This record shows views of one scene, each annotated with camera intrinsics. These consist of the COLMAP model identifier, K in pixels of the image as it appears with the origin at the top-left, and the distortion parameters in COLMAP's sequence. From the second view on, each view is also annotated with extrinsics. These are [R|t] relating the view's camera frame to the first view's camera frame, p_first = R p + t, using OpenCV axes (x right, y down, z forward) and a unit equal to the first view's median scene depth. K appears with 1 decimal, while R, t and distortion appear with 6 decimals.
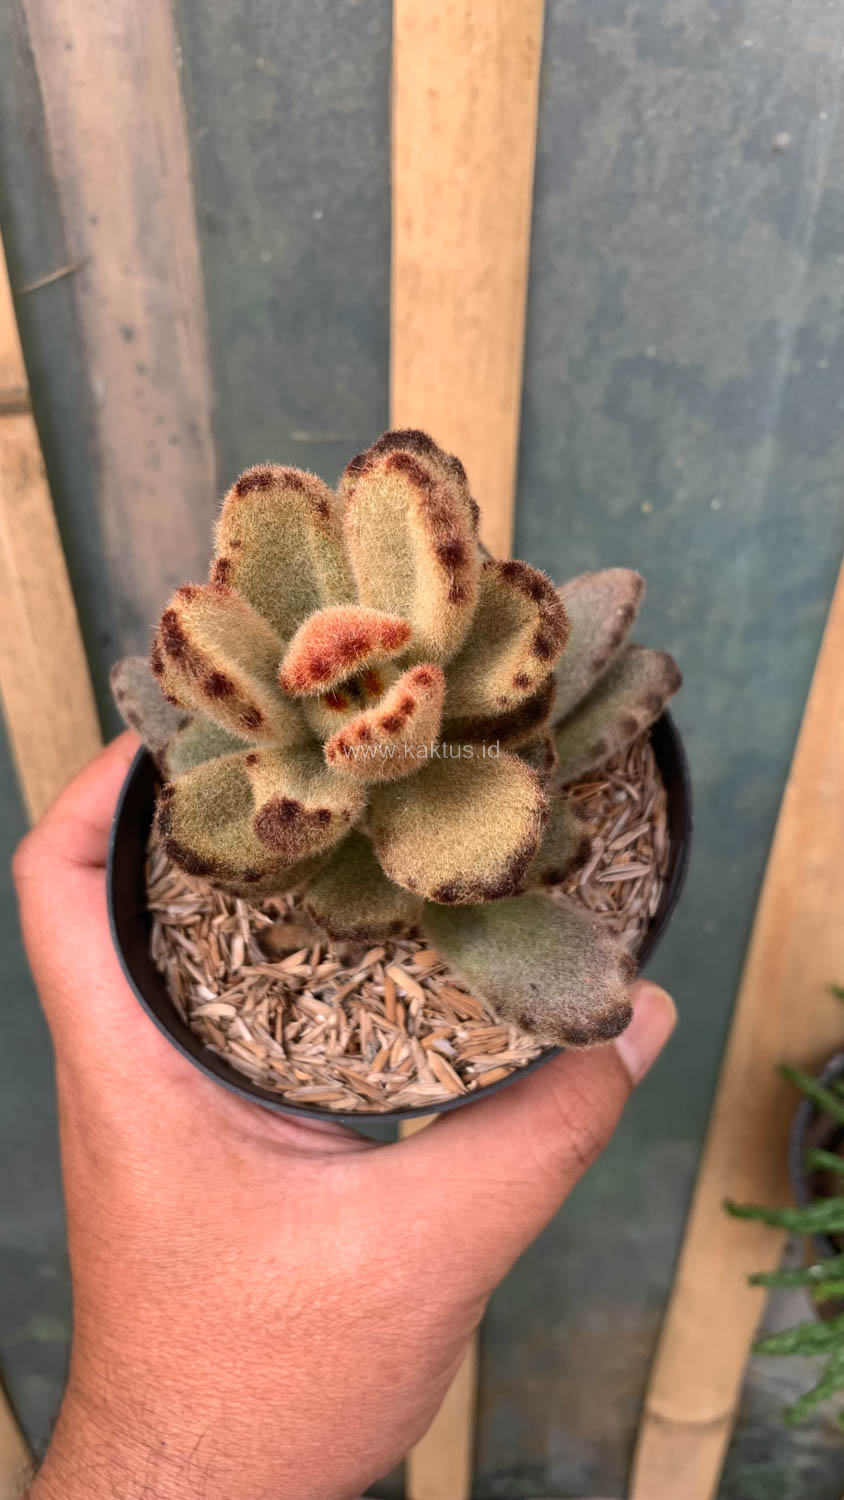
lens RADIAL K [[1201.1, 0, 405.0], [0, 1201.1, 750.7], [0, 0, 1]] dist [-0.011941, 0.002955]
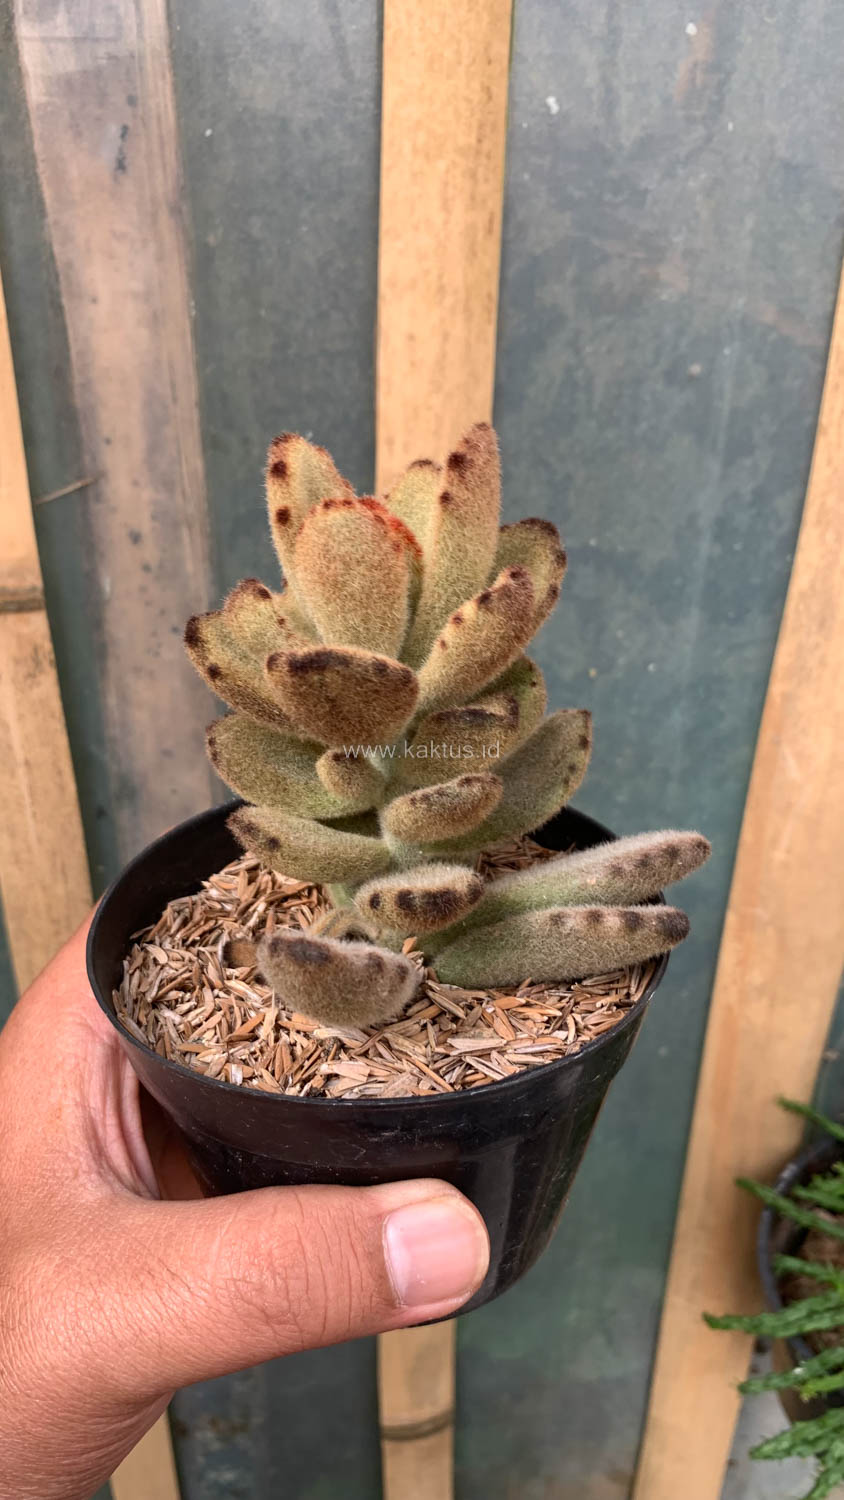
lens RADIAL K [[1192.9, 0, 393.9], [0, 1192.9, 754.4], [0, 0, 1]] dist [-0.007202, -0.001649]
pose [[0.993014, -0.045897, 0.108701, -0.131730], [0.060478, 0.989013, -0.134892, 0.018455], [-0.101316, 0.140524, 0.984880, -0.099409]]
